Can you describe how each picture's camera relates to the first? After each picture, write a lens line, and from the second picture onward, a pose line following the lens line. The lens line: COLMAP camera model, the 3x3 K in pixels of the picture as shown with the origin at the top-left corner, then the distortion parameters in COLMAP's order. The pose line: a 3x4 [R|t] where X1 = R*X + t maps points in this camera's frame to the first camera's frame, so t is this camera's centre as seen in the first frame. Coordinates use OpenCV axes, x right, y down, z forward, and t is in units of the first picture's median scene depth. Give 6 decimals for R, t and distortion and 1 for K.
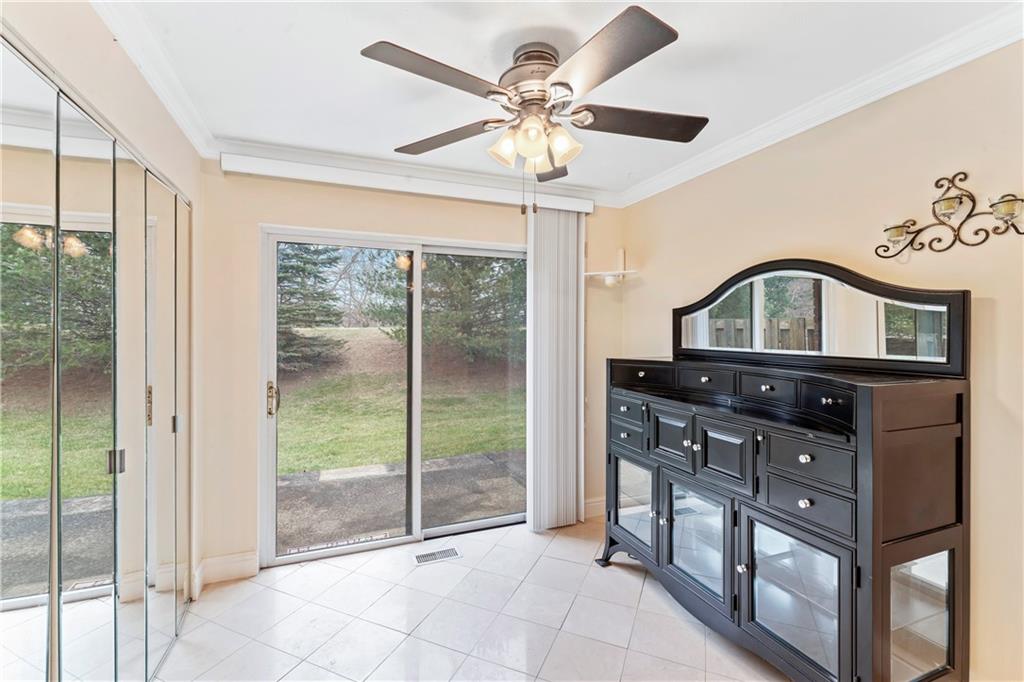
lens RADIAL K [[445.1, 0, 510.6], [0, 445.1, 333.7], [0, 0, 1]] dist [-0.000004, 0.000018]
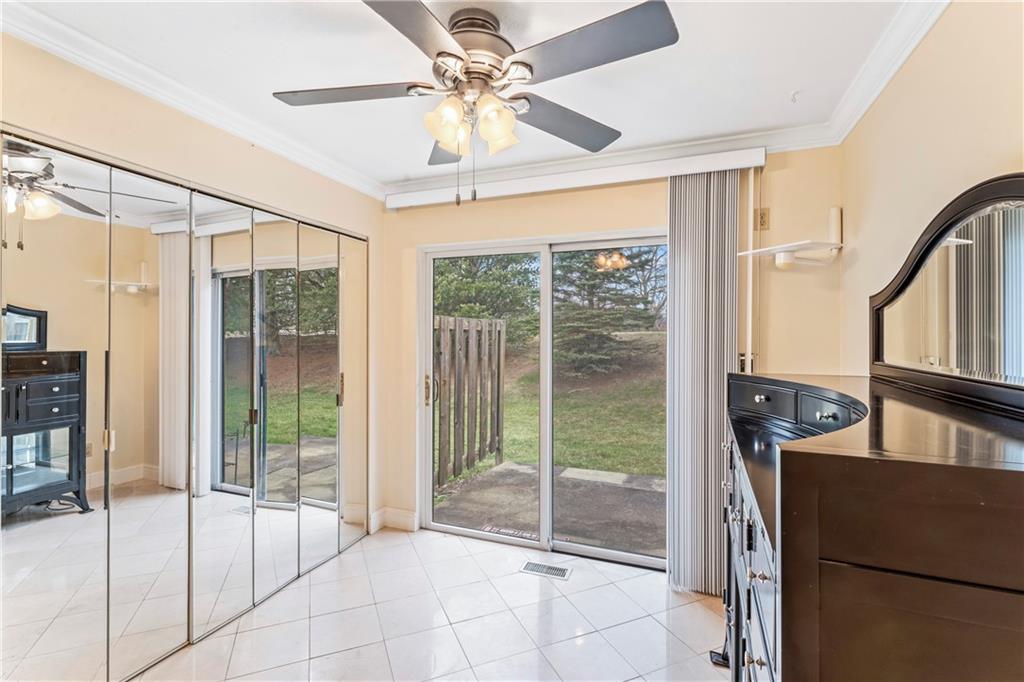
lens RADIAL K [[466.2, 0, 512.2], [0, 466.2, 336.8], [0, 0, 1]] dist [0.017564, -0.000168]
pose [[0.726959, 0.004857, -0.686663, 0.440310], [-0.006823, 0.999977, -0.000151, 0.002767], [0.686646, 0.004795, 0.726976, 0.209705]]
